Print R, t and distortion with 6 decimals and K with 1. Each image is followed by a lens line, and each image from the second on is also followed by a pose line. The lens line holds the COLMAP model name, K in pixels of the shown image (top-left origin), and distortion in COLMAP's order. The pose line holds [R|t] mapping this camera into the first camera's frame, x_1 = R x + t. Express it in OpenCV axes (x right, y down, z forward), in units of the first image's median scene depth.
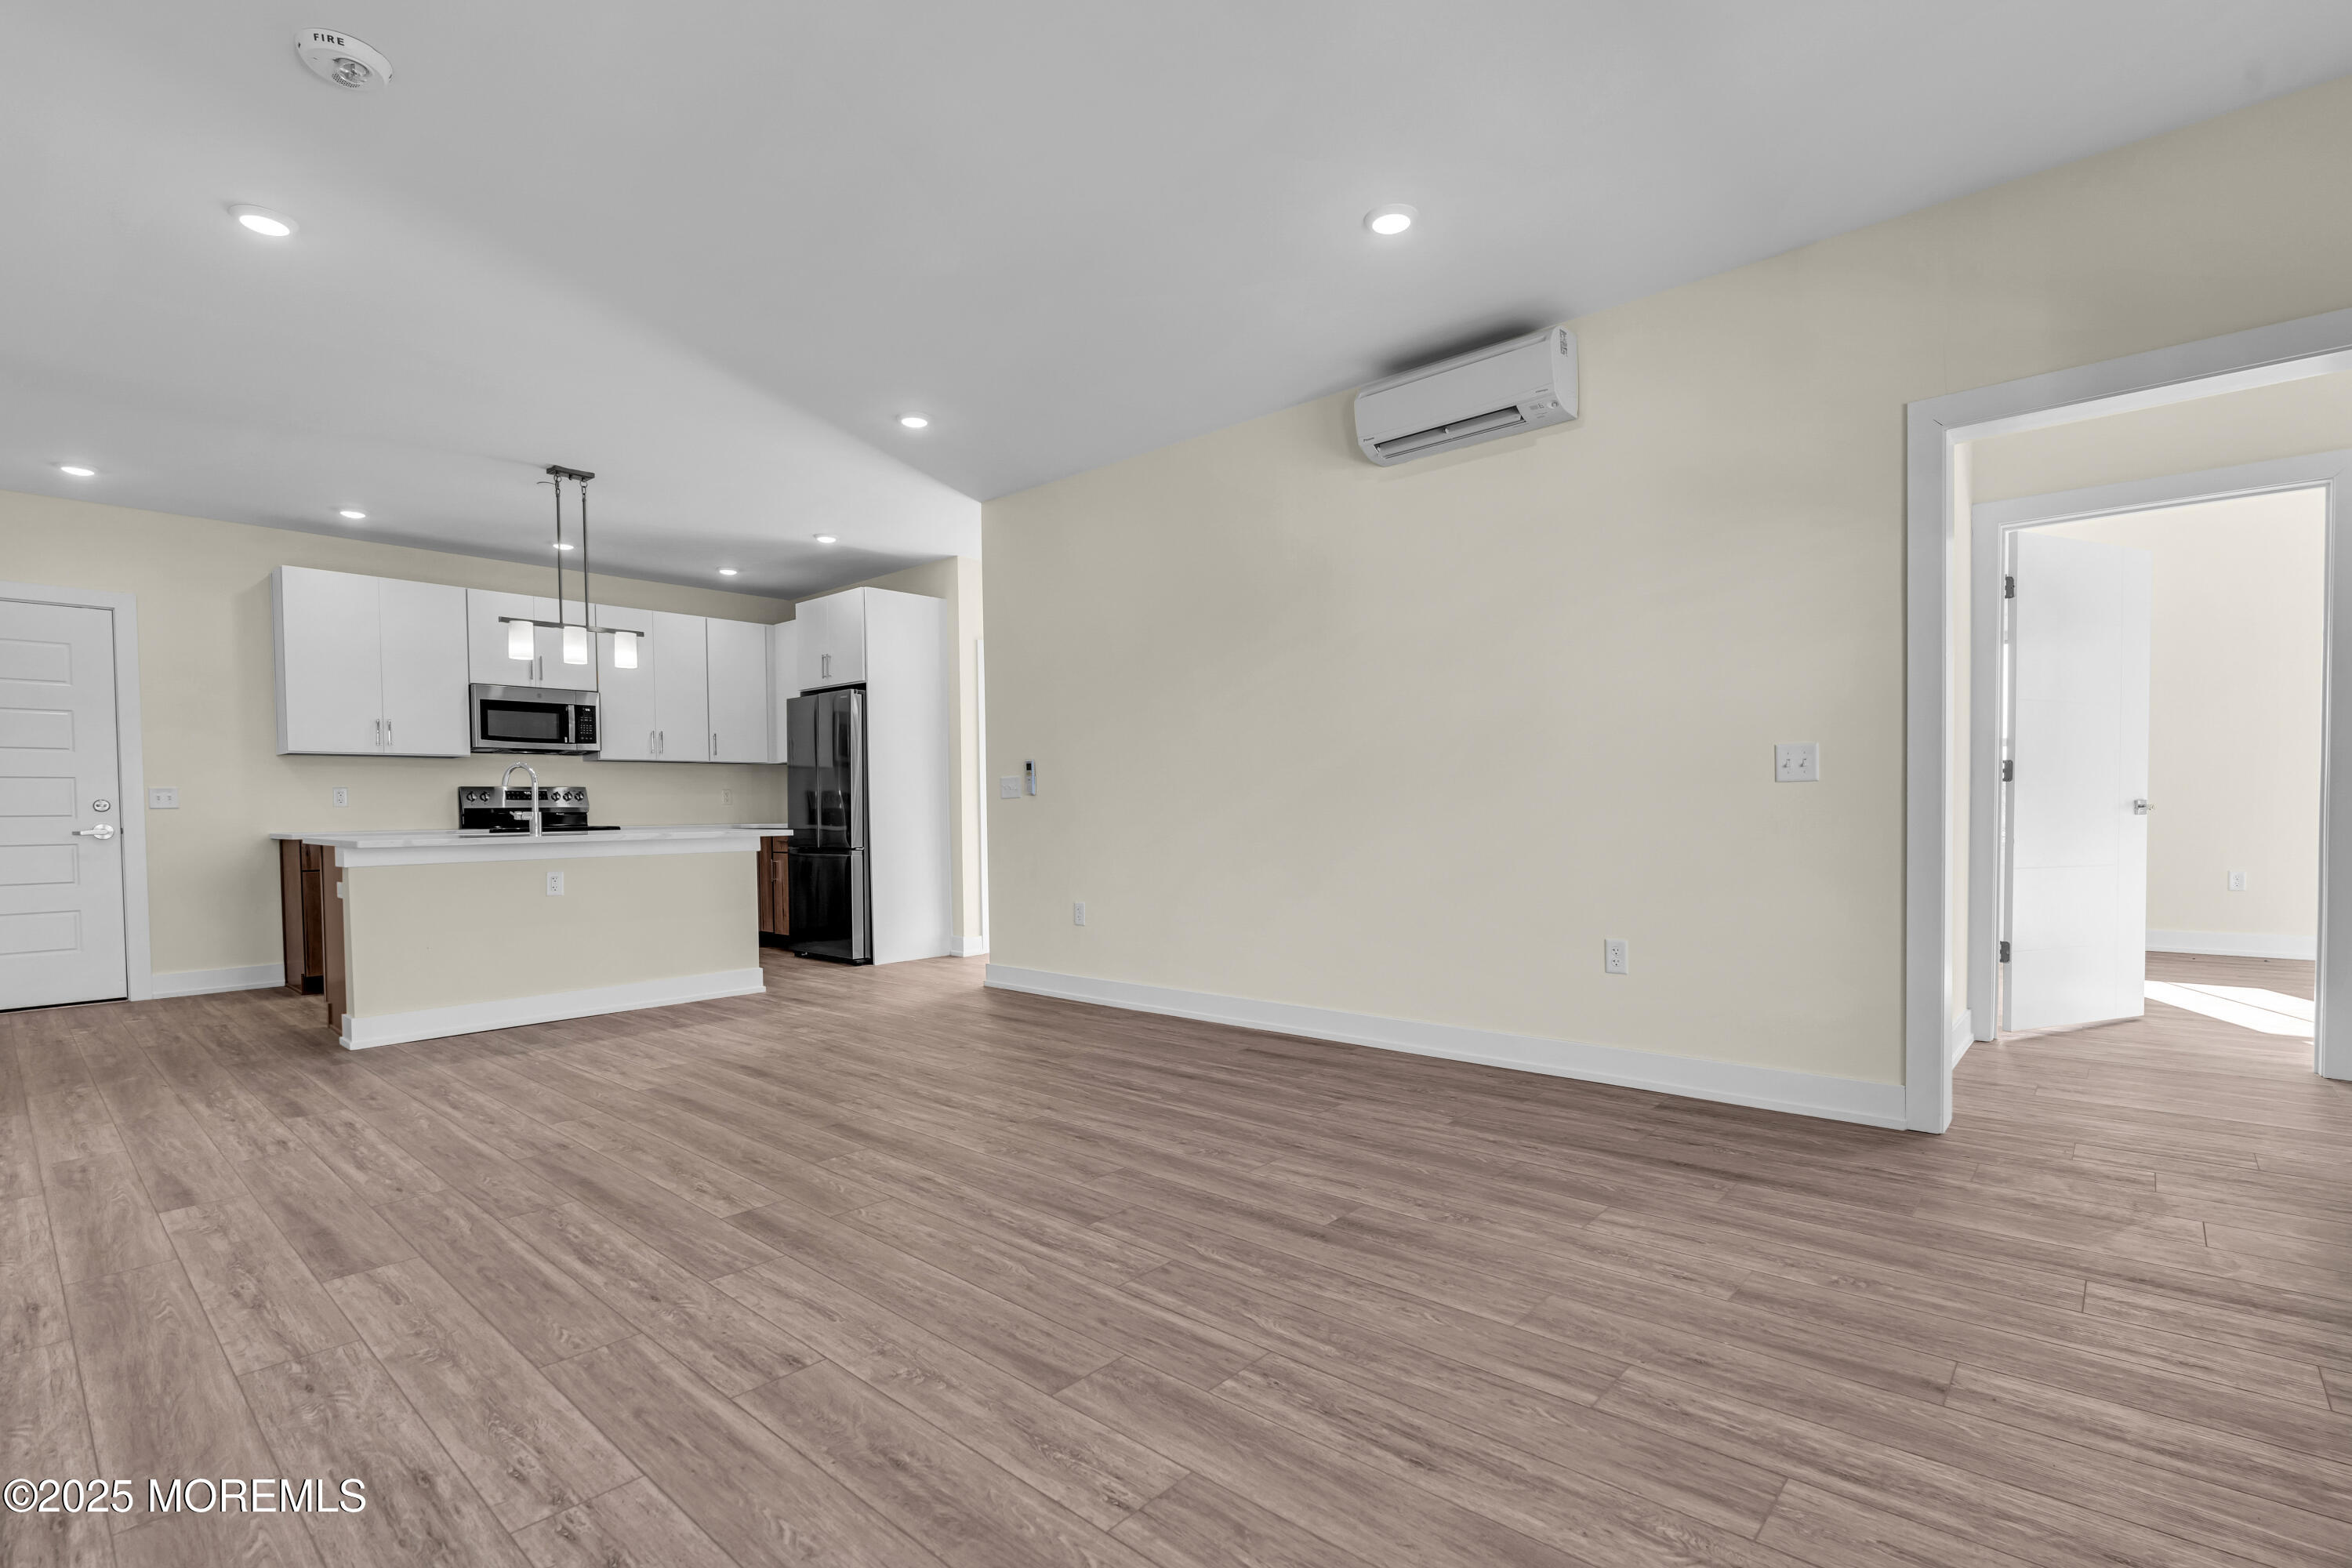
lens RADIAL K [[1084.3, 0, 1189.2], [0, 1084.3, 825.2], [0, 0, 1]] dist [-0.009193, 0.002493]
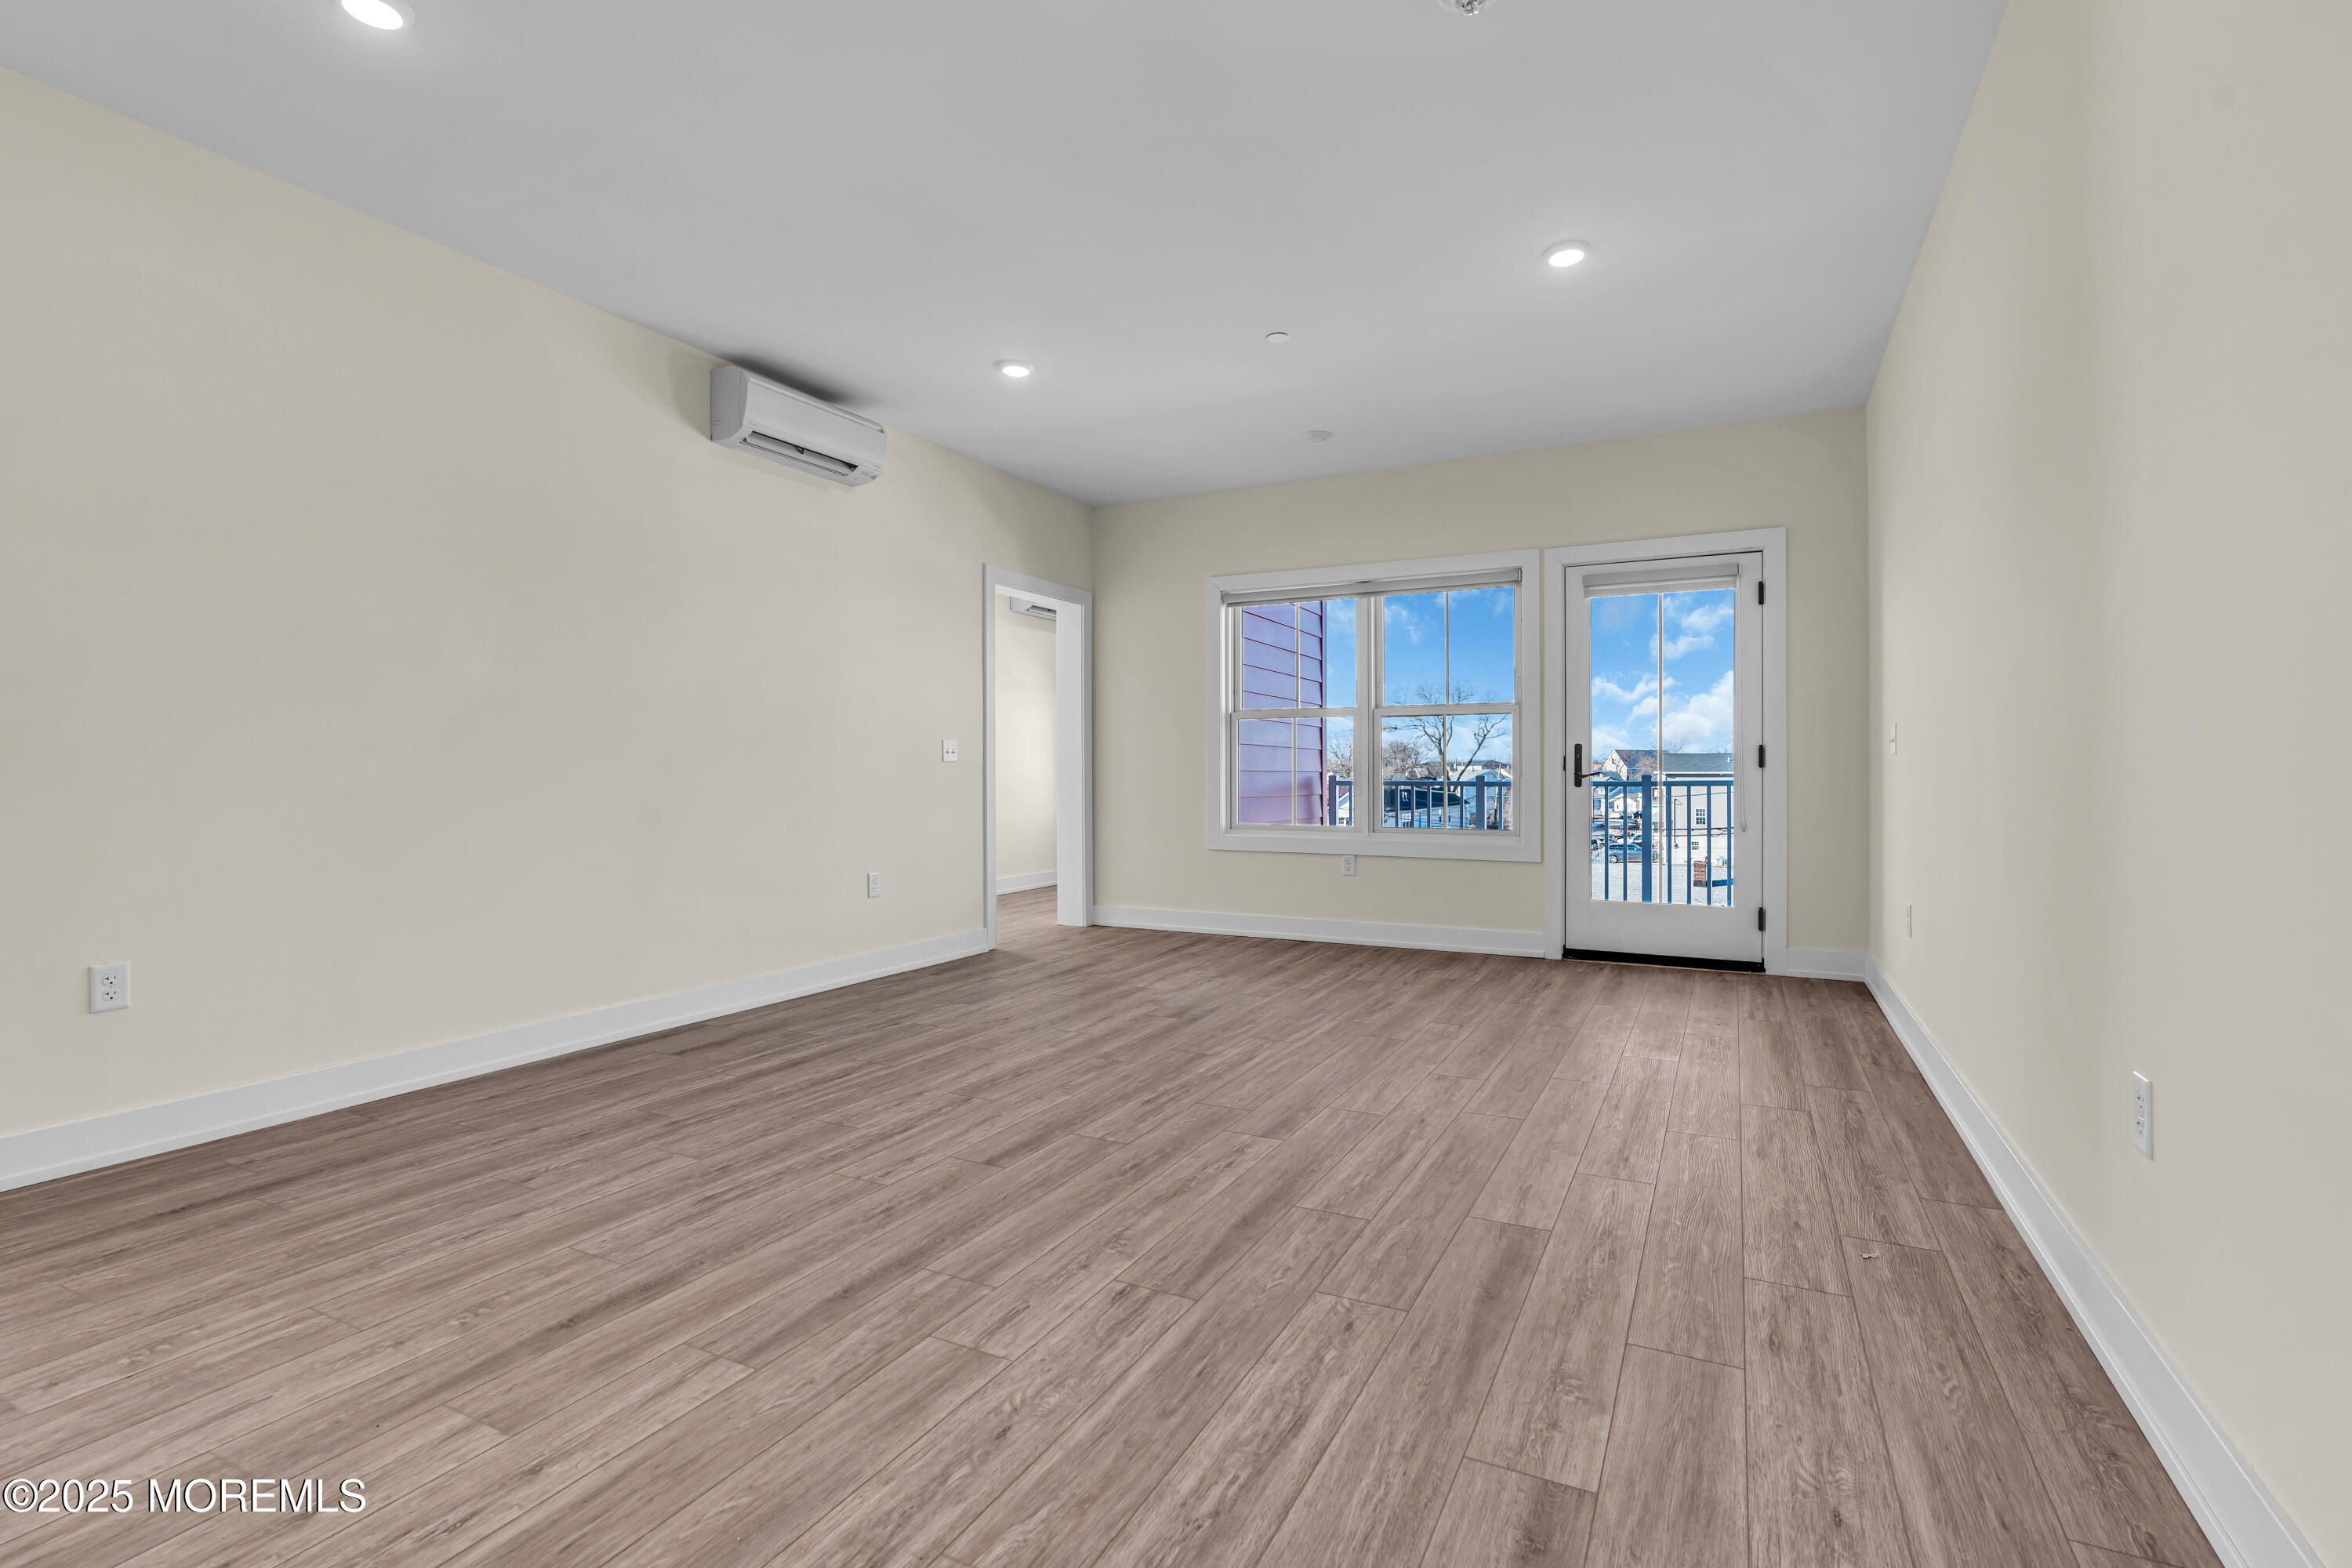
lens RADIAL K [[1068.5, 0, 1188.1], [0, 1068.5, 773.4], [0, 0, 1]] dist [-0.012168, 0.003151]
pose [[-0.249008, 0.010937, 0.968440, -1.307642], [0.020985, 0.999762, -0.005895, -0.004511], [-0.968274, 0.018855, -0.249178, 1.213243]]
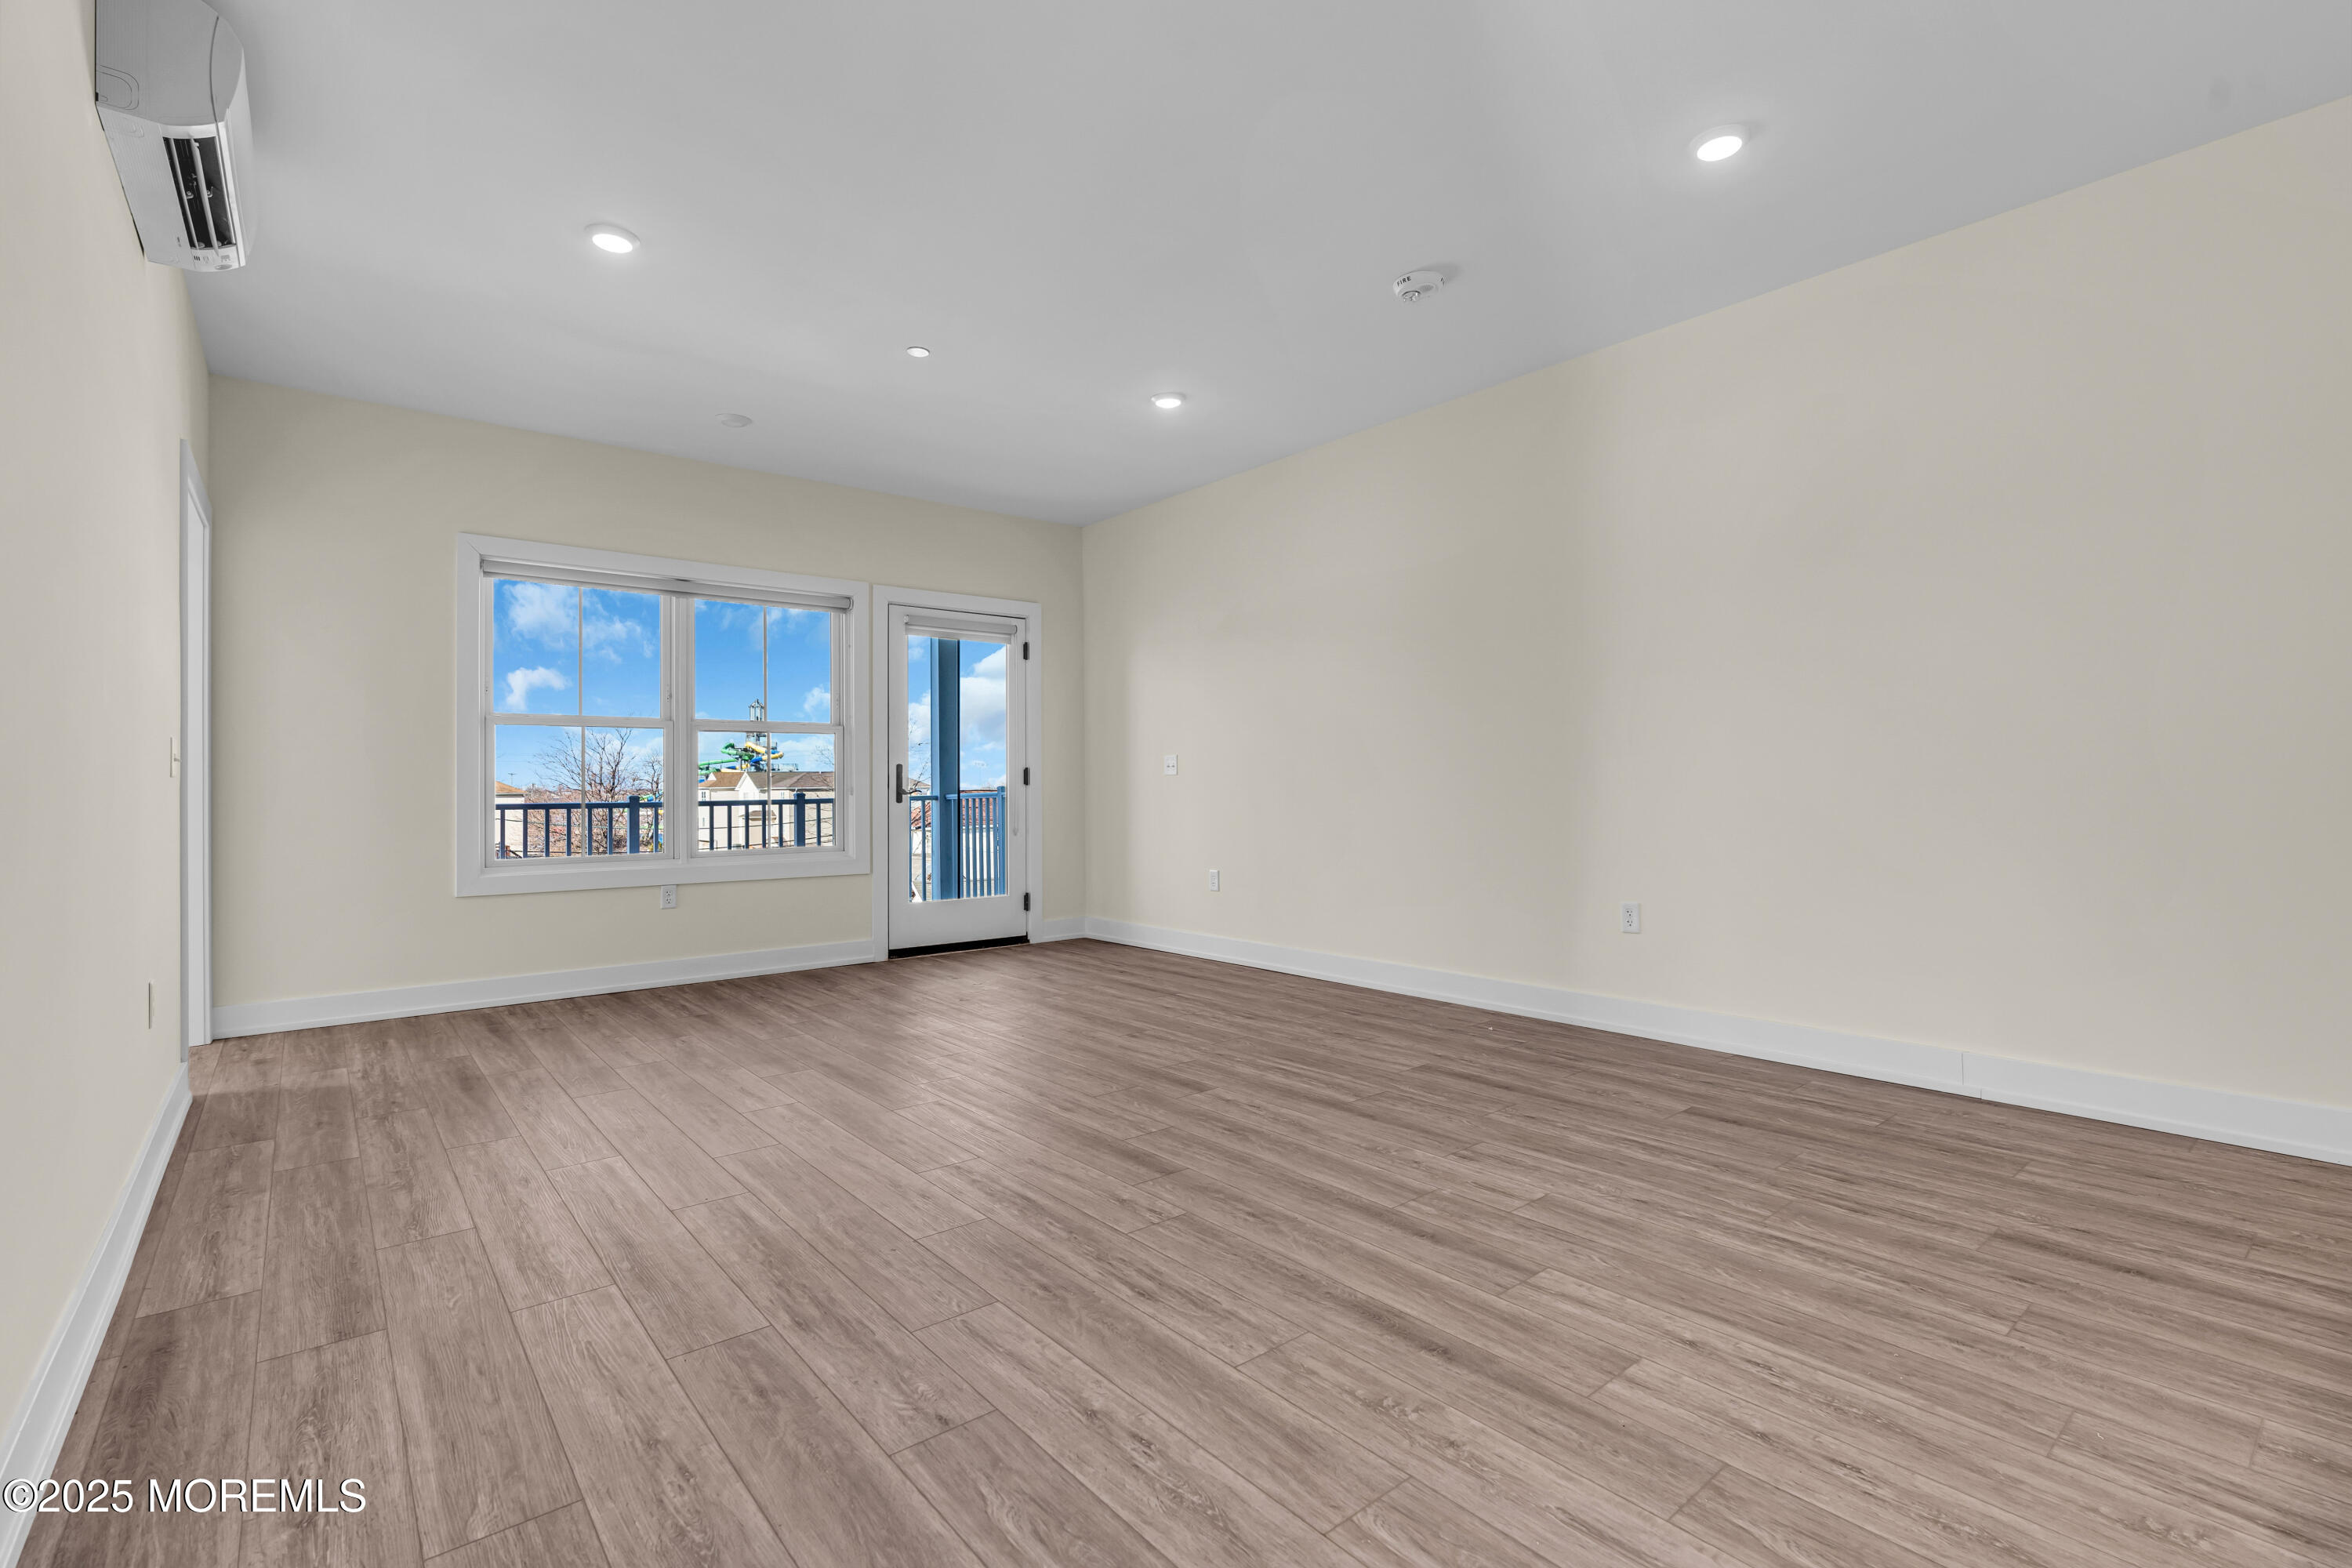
lens RADIAL K [[1068.5, 0, 1193.2], [0, 1068.5, 776.4], [0, 0, 1]] dist [-0.012168, 0.003151]
pose [[-0.988475, 0.023823, 0.149497, -0.543323], [0.024841, 0.999679, 0.004945, -0.025130], [-0.149331, 0.008602, -0.988750, 2.059757]]
